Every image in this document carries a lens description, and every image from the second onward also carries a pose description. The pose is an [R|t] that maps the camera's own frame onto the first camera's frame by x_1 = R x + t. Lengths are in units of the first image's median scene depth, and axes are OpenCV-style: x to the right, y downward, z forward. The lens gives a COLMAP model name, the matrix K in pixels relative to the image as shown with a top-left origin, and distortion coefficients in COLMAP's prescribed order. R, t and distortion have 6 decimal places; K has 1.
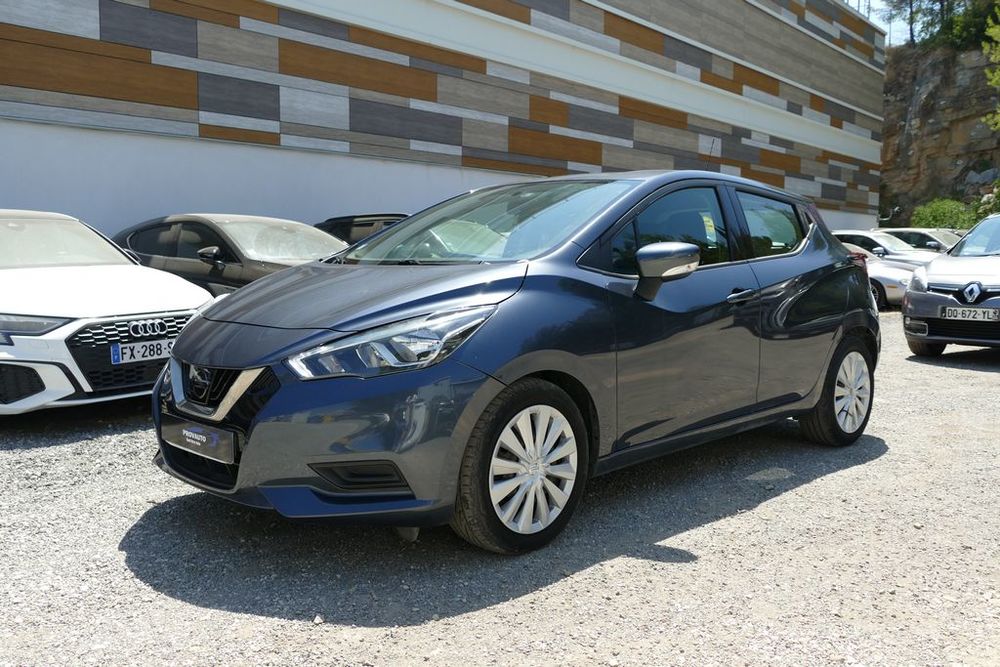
lens RADIAL K [[903.5, 0, 495.5], [0, 903.5, 334.3], [0, 0, 1]] dist [-0.019235, 0.015920]
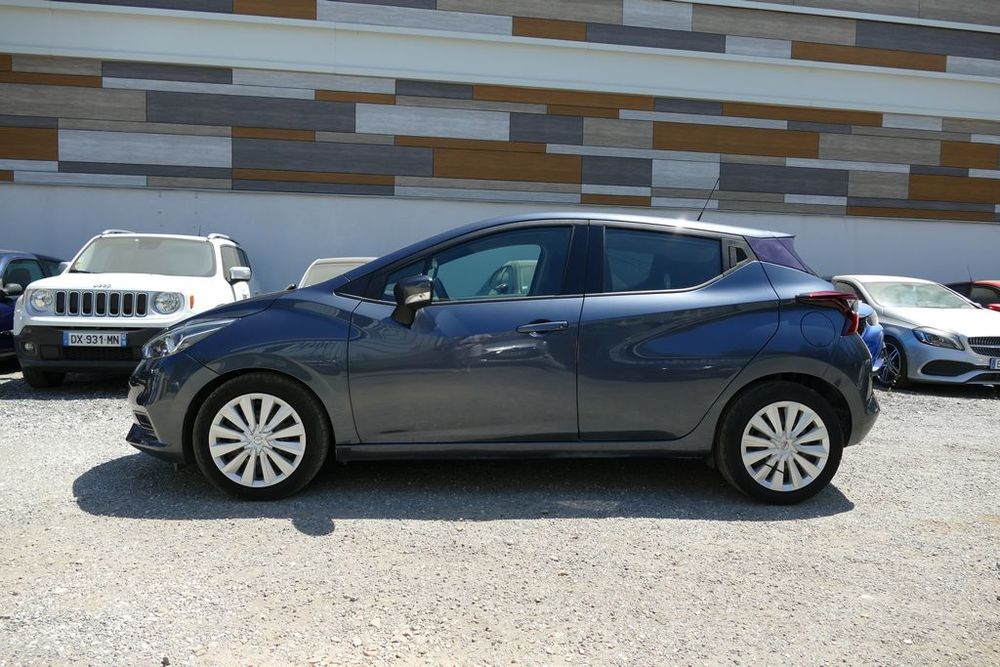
lens RADIAL K [[723.2, 0, 502.3], [0, 723.2, 337.0], [0, 0, 1]] dist [-0.008200, -0.004302]
pose [[0.750018, 0.059426, -0.658743, 0.212110], [-0.080688, 0.996738, -0.001950, -0.006656], [0.656478, 0.054615, 0.752366, 0.086867]]
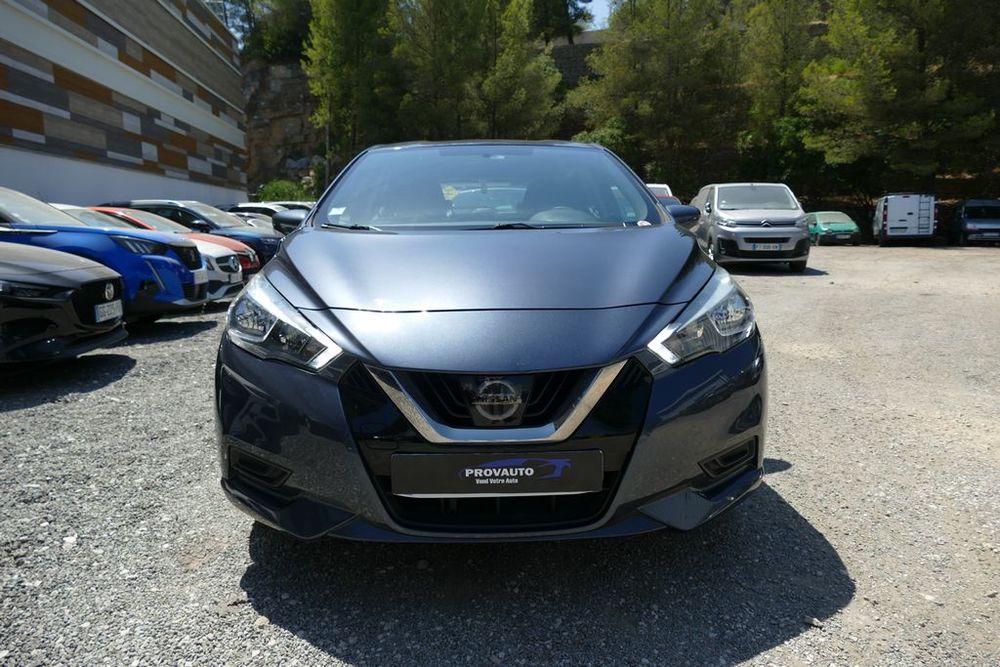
lens RADIAL K [[723.2, 0, 501.0], [0, 723.2, 334.3], [0, 0, 1]] dist [-0.008200, -0.004302]
pose [[0.681843, -0.128442, 0.720133, -0.154574], [0.083600, 0.991696, 0.097723, -0.010809], [-0.726705, -0.006429, 0.686919, 0.128724]]
